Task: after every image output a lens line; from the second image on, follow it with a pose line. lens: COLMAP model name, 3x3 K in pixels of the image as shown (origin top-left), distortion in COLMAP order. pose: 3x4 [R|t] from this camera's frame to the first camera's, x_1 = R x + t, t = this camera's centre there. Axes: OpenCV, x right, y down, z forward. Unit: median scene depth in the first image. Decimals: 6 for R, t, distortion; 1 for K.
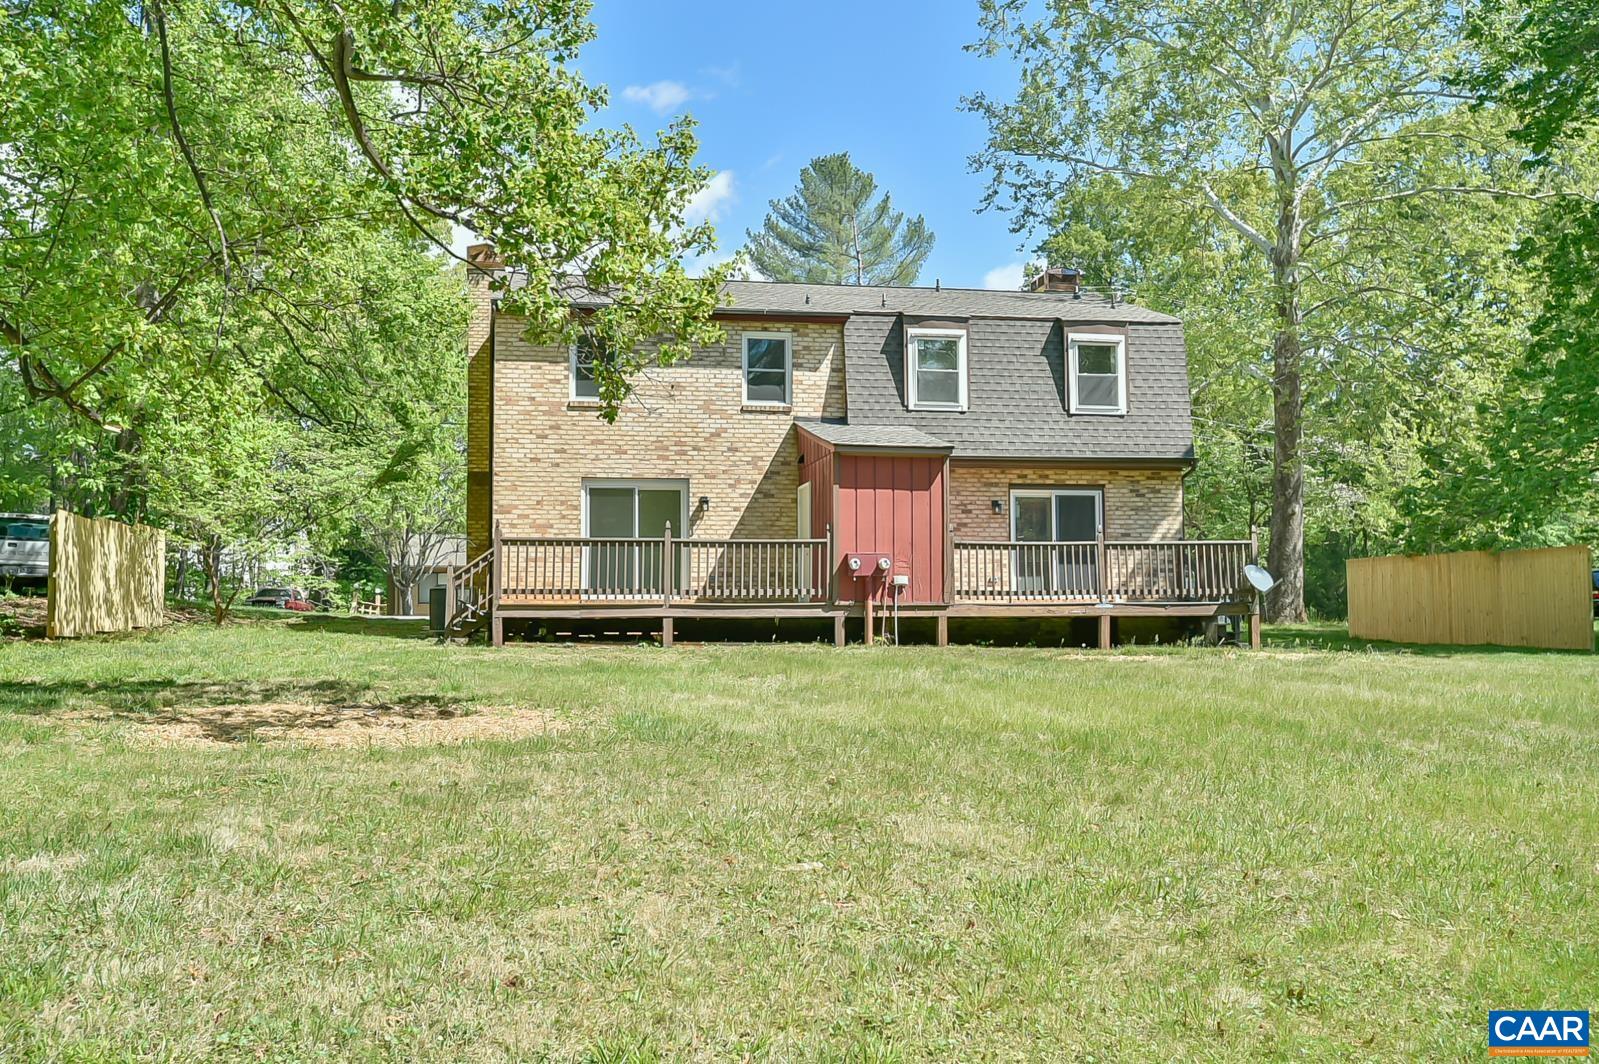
lens RADIAL K [[1559.3, 0, 799.5], [0, 1559.3, 532.0], [0, 0, 1]] dist [0.003036, 0.006743]
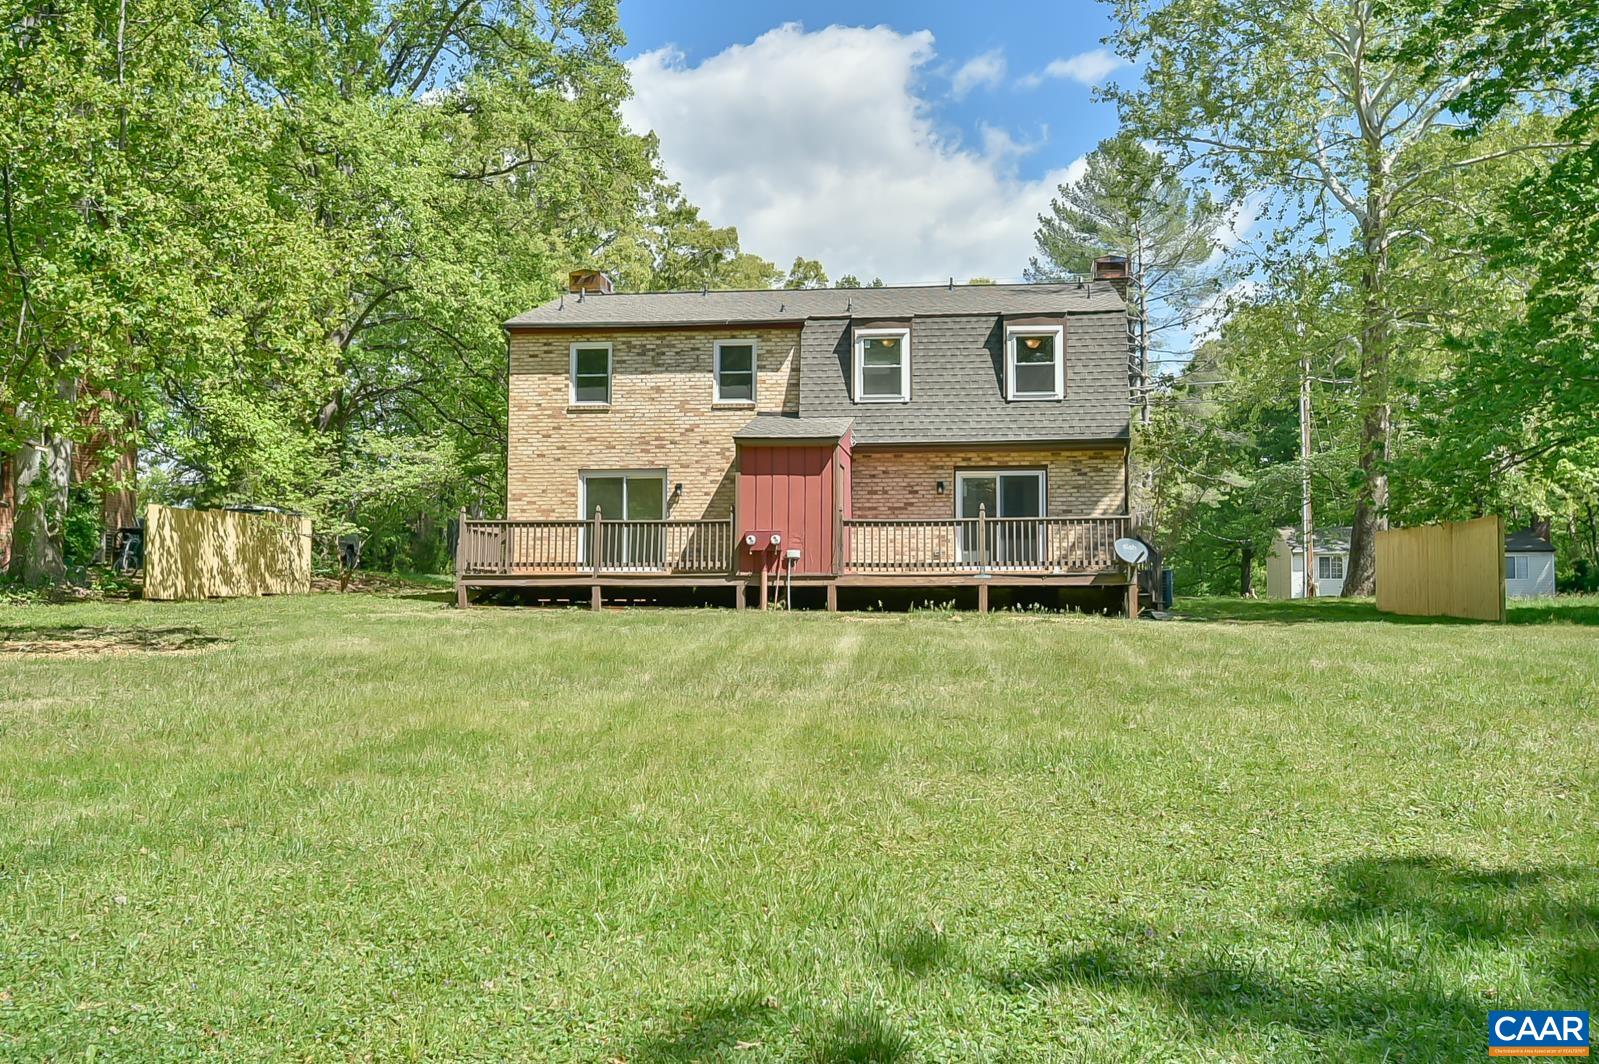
lens RADIAL K [[1559.3, 0, 799.5], [0, 1559.3, 532.0], [0, 0, 1]] dist [0.003036, 0.006743]
pose [[0.951542, -0.009052, -0.307386, 0.381530], [0.013340, 0.999841, 0.011852, 0.001081], [0.307230, -0.015378, 0.951511, -0.084355]]
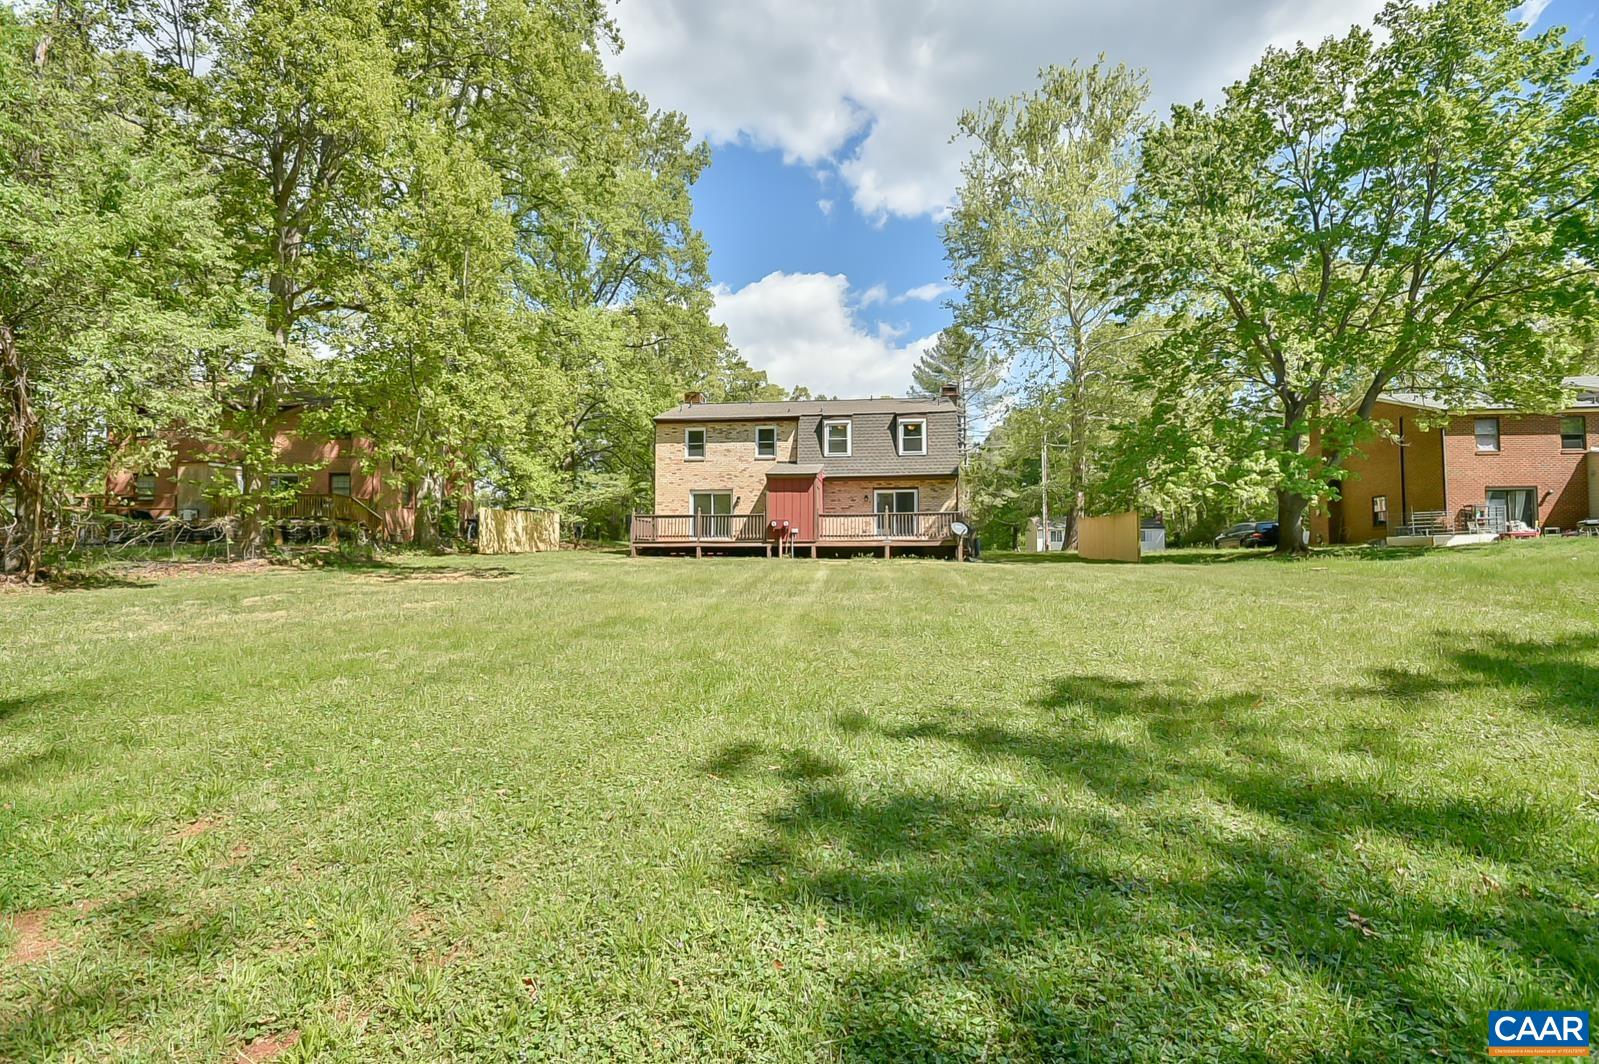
lens RADIAL K [[756.2, 0, 799.5], [0, 756.2, 532.0], [0, 0, 1]] dist [-0.012839, 0.000144]
pose [[0.951905, -0.007228, -0.306309, 0.380721], [0.016451, 0.999485, 0.027538, 0.001527], [0.305953, -0.031253, 0.951534, -0.077410]]
